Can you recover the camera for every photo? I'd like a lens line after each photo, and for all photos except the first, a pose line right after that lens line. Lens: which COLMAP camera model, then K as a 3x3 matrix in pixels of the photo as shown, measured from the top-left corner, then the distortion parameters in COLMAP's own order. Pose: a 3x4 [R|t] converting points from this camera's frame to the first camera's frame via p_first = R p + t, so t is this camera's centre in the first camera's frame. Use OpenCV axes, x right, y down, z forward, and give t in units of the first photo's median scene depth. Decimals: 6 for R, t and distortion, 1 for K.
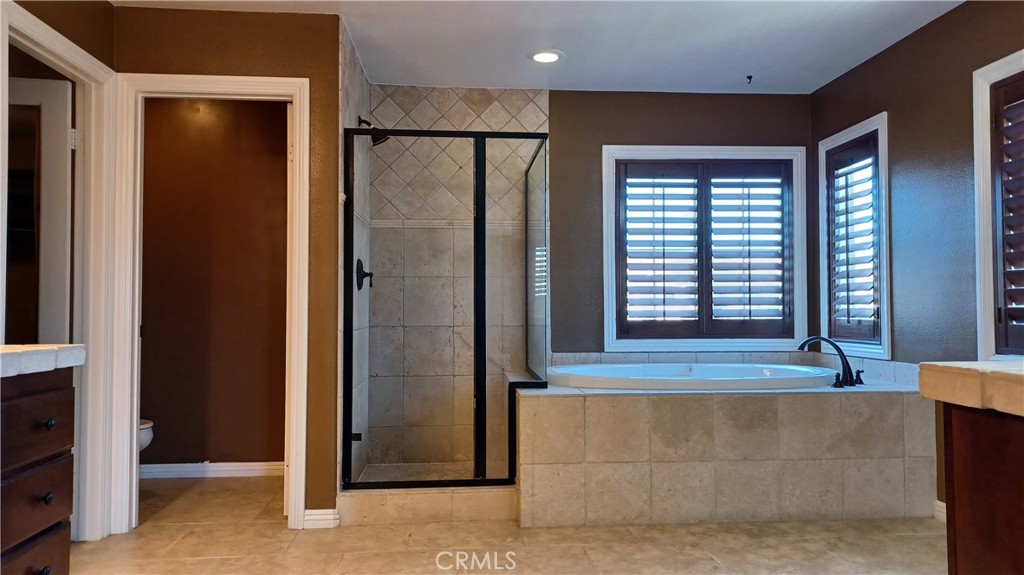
lens RADIAL K [[756.1, 0, 513.9], [0, 756.1, 291.4], [0, 0, 1]] dist [0.009937, 0.000651]
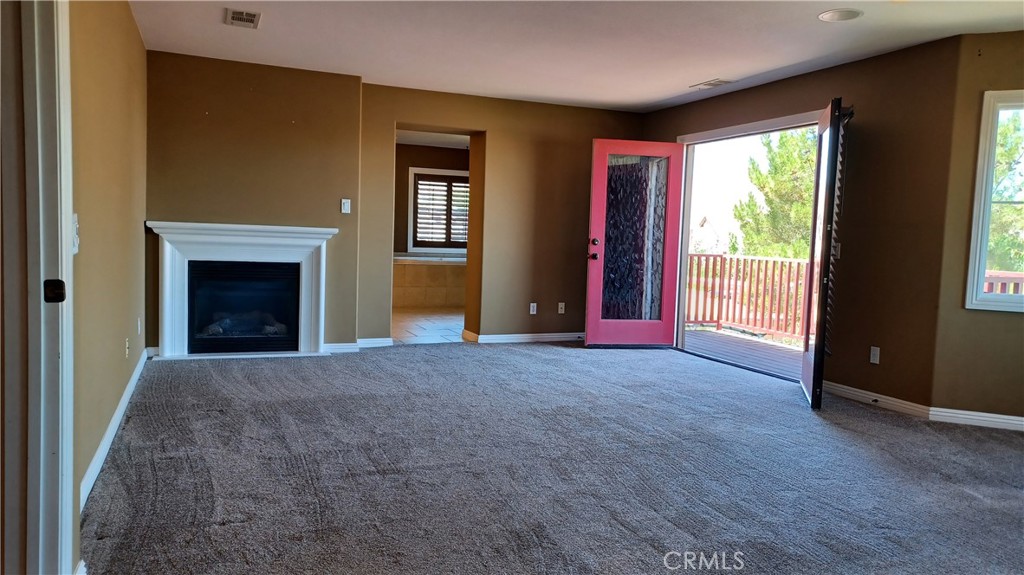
lens RADIAL K [[756.1, 0, 513.9], [0, 756.1, 289.5], [0, 0, 1]] dist [0.009937, 0.000651]
pose [[0.955188, 0.009150, 0.295859, -0.274944], [-0.041218, 0.993896, 0.102335, -0.066076], [-0.293116, -0.109943, 0.949734, -1.435799]]
